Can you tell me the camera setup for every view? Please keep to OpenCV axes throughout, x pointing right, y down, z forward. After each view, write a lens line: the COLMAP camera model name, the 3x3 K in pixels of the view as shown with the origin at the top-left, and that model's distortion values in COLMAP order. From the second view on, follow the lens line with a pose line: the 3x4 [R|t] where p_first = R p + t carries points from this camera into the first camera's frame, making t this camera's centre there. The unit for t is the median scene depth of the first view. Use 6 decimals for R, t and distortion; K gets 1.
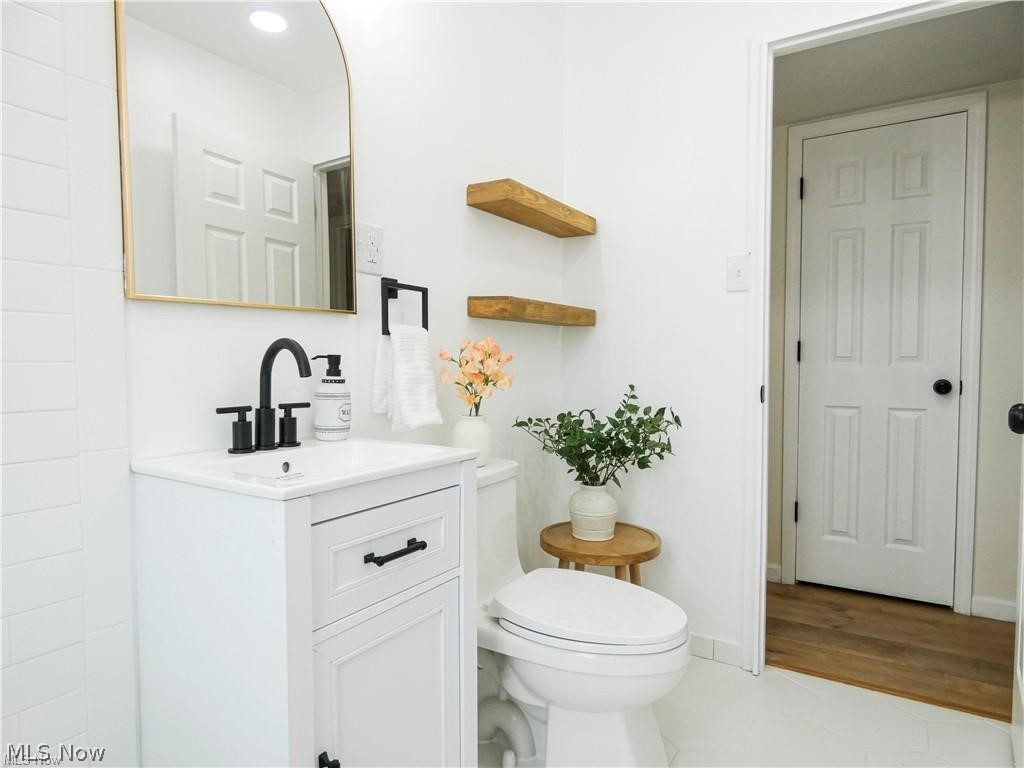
lens RADIAL K [[613.5, 0, 515.6], [0, 613.5, 385.6], [0, 0, 1]] dist [0.002817, 0.003108]
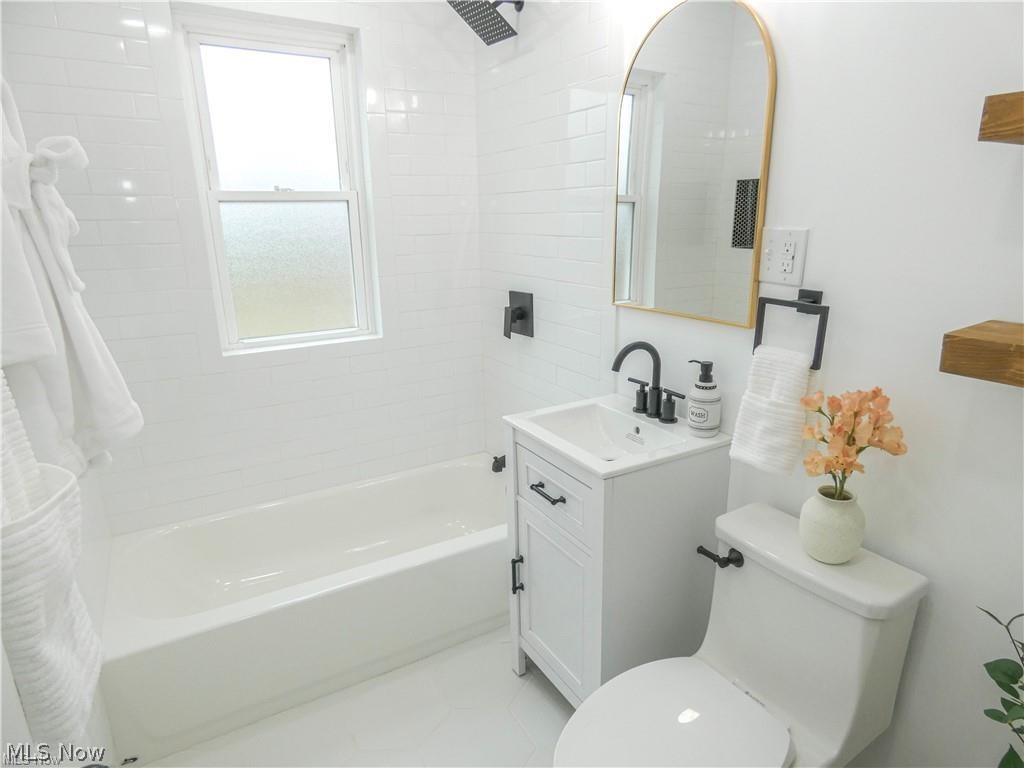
lens RADIAL K [[613.5, 0, 515.6], [0, 613.5, 385.6], [0, 0, 1]] dist [0.002817, 0.003108]
pose [[-0.461404, 0.251544, -0.850784, 0.854775], [-0.016490, 0.956367, 0.291703, -0.341585], [0.887037, 0.148622, -0.437123, 1.224470]]
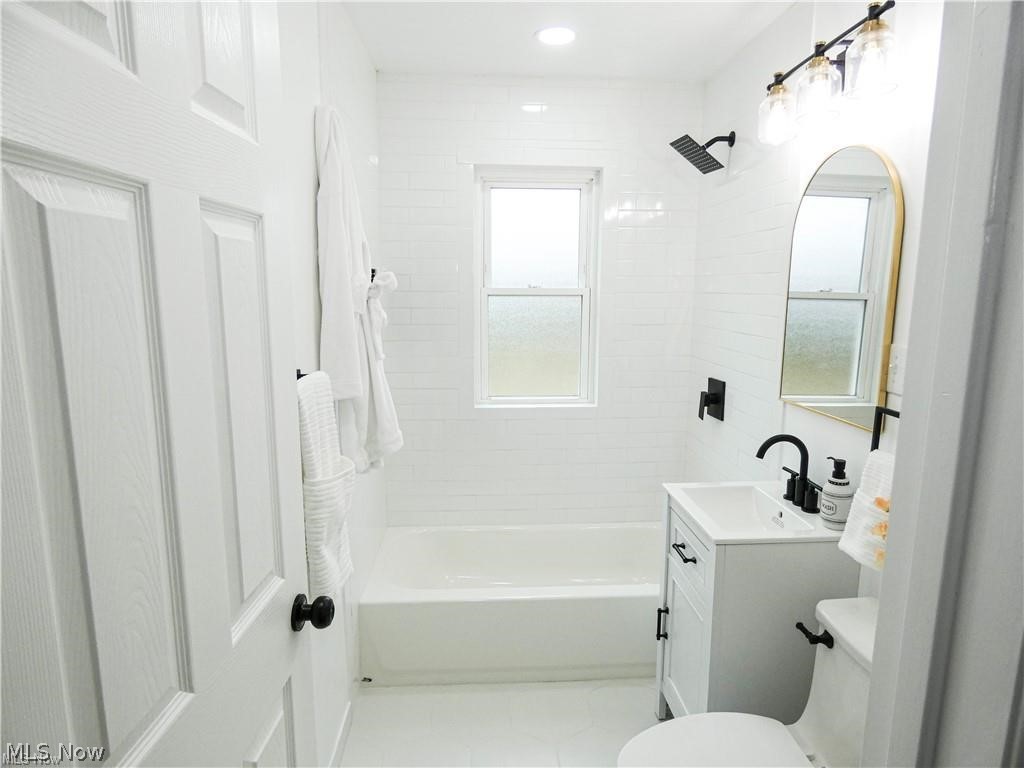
lens RADIAL K [[614.4, 0, 512.0], [0, 614.4, 384.0], [0, 0, 1]] dist [-0.007133, -0.002603]
pose [[-0.810756, 0.093768, -0.577826, 0.956683], [-0.022312, 0.981420, 0.190568, -0.431972], [0.584959, 0.167397, -0.793600, 1.612339]]
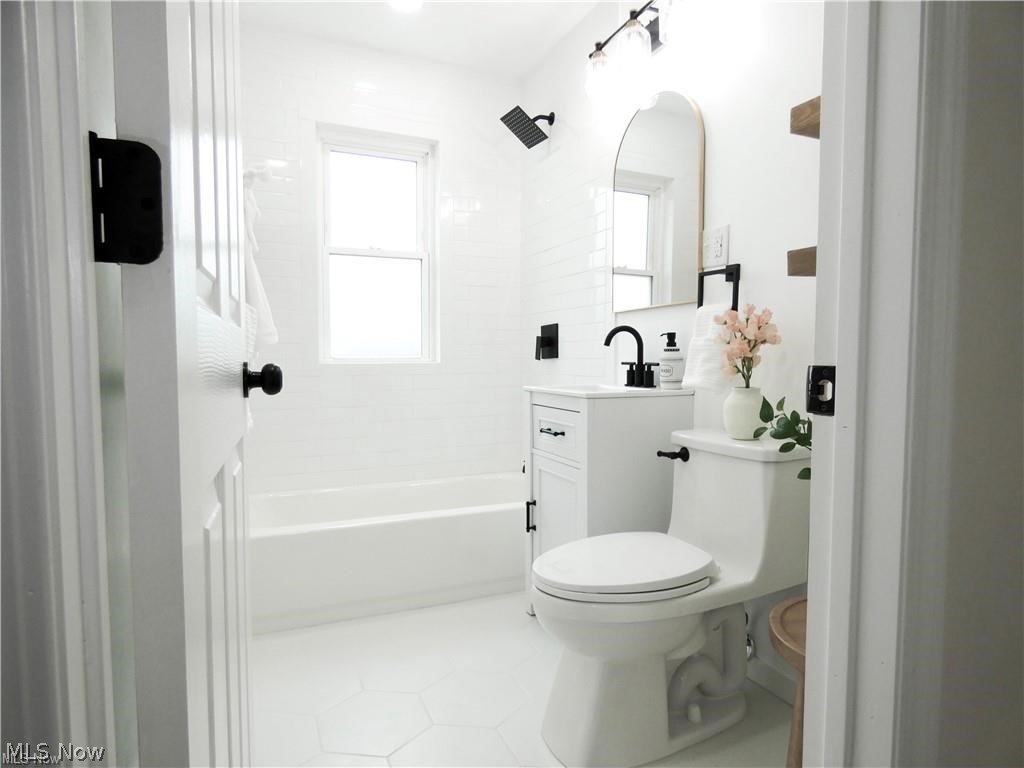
lens RADIAL K [[614.4, 0, 512.0], [0, 614.4, 384.0], [0, 0, 1]] dist [-0.007133, -0.002603]
pose [[-0.558570, 0.039190, -0.828531, 1.216027], [-0.029336, 0.997325, 0.066952, -0.013795], [0.828938, 0.061703, -0.555926, 1.570990]]
